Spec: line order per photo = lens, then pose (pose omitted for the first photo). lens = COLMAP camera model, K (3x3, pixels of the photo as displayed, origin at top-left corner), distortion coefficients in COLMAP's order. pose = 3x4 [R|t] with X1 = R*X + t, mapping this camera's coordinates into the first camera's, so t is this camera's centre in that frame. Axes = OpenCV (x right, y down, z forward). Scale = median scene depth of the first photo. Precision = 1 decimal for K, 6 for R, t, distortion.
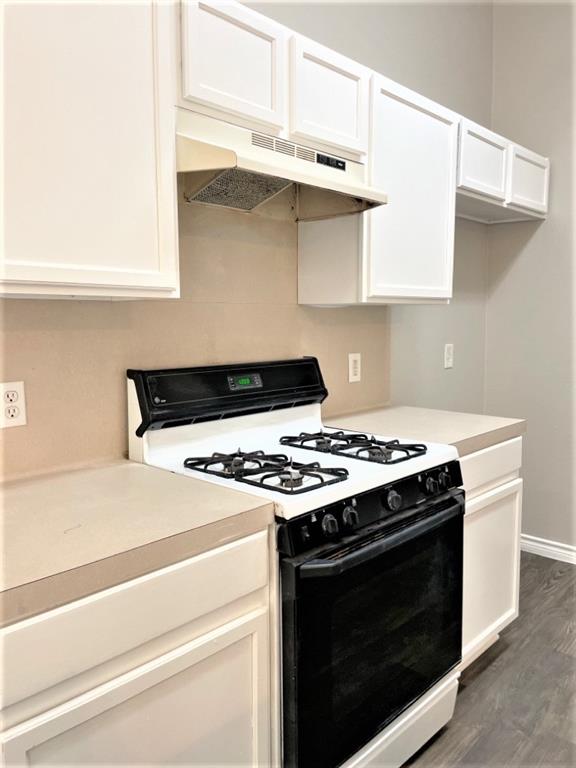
lens RADIAL K [[590.5, 0, 288.8], [0, 590.5, 382.2], [0, 0, 1]] dist [0.036250, -0.023200]
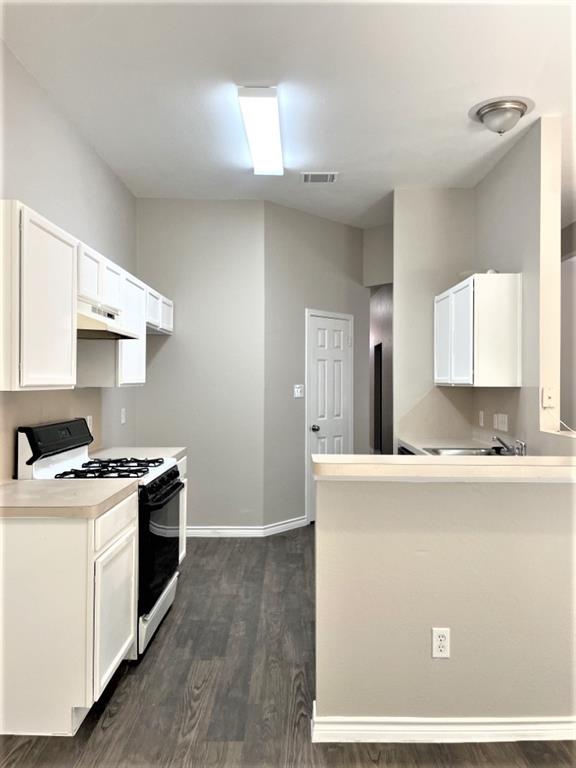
lens RADIAL K [[590.5, 0, 289.7], [0, 590.5, 378.0], [0, 0, 1]] dist [0.036250, -0.023200]
pose [[0.731729, 0.015436, 0.681421, -0.766353], [0.061919, 0.994104, -0.089010, 0.035184], [-0.678778, 0.107324, 0.726459, -0.729433]]
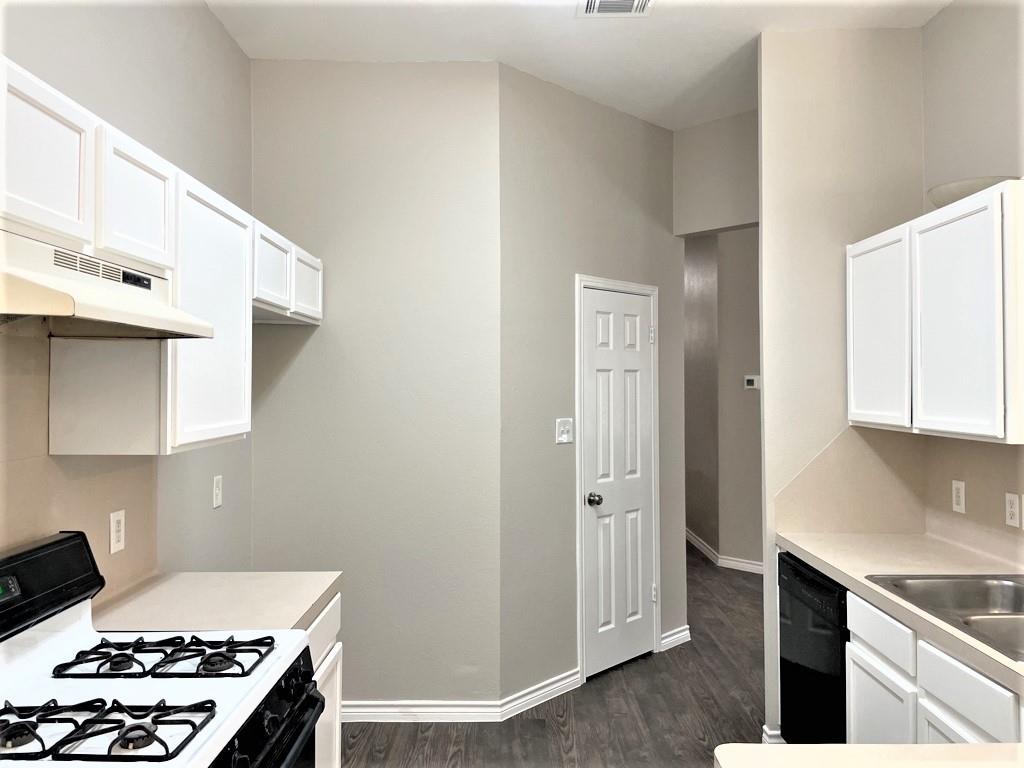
lens RADIAL K [[787.4, 0, 510.5], [0, 787.4, 378.1], [0, 0, 1]] dist [0.036250, -0.023200]
pose [[0.728438, 0.013141, 0.684986, -0.258392], [0.067148, 0.993633, -0.090469, -0.115255], [-0.681814, 0.111896, 0.722917, -0.044463]]
